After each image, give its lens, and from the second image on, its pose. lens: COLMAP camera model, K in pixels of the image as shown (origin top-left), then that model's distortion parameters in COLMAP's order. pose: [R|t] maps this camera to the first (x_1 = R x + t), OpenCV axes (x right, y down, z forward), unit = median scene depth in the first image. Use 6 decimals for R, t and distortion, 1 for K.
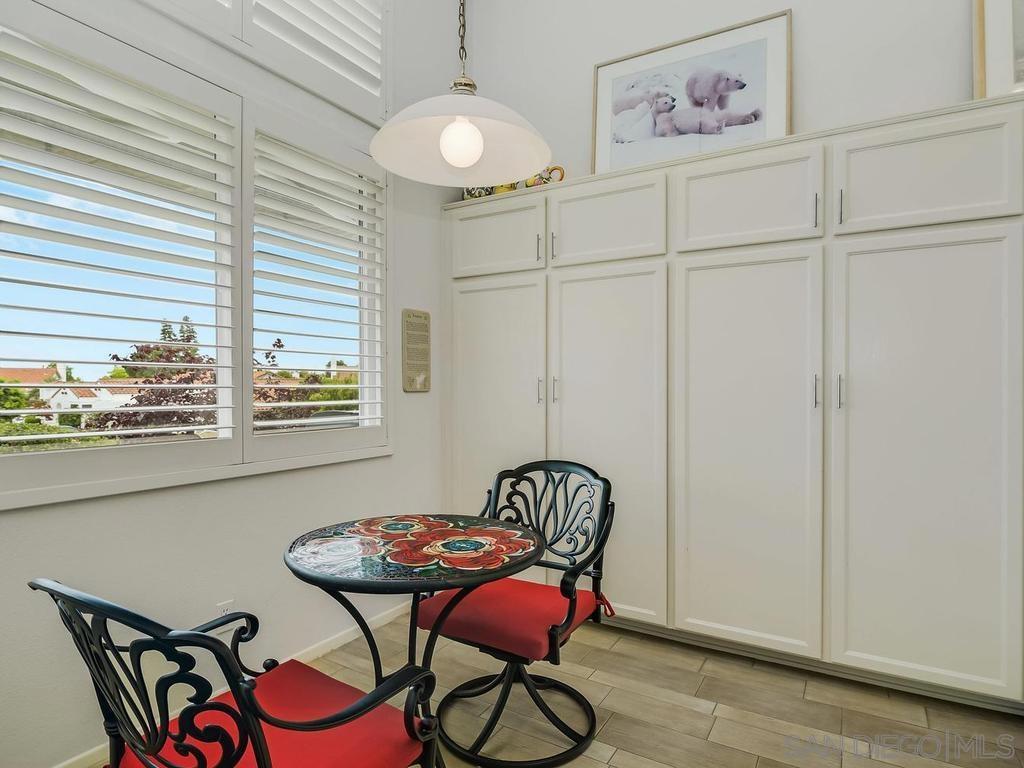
lens RADIAL K [[570.8, 0, 516.4], [0, 570.8, 384.8], [0, 0, 1]] dist [-0.019367, -0.000956]
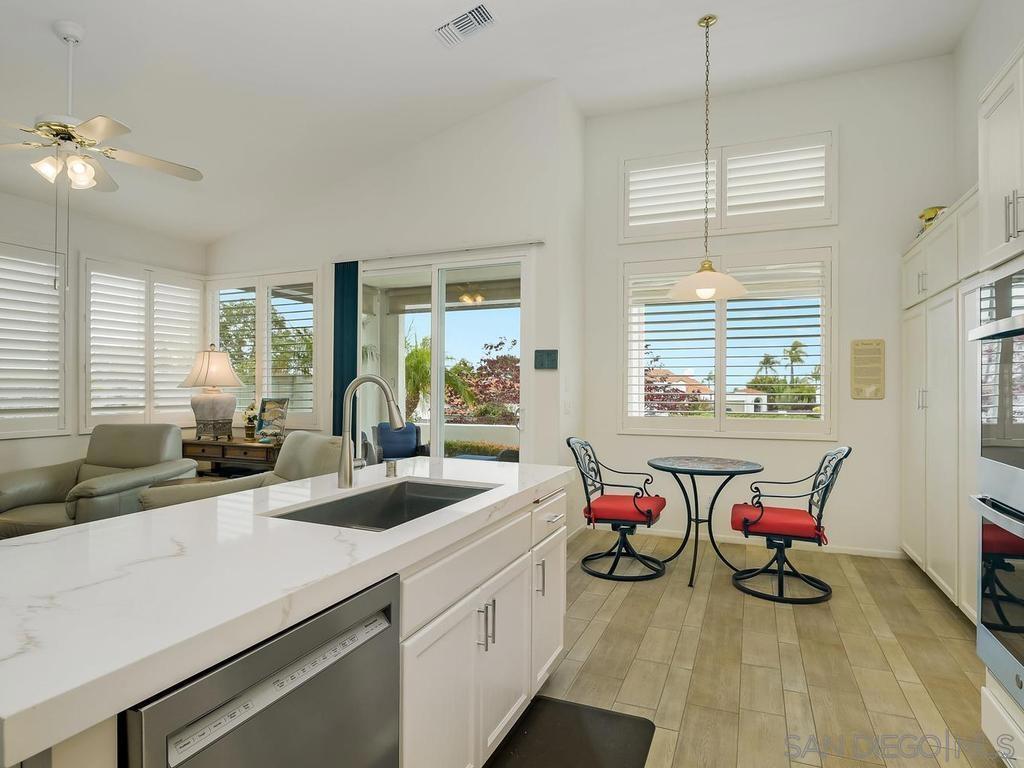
lens RADIAL K [[578.9, 0, 513.1], [0, 578.9, 387.5], [0, 0, 1]] dist [-0.009260, -0.000930]
pose [[0.150878, 0.001497, -0.988551, 1.237775], [-0.006454, 0.999979, 0.000529, -0.011460], [0.988531, 0.006301, 0.150885, -0.063614]]
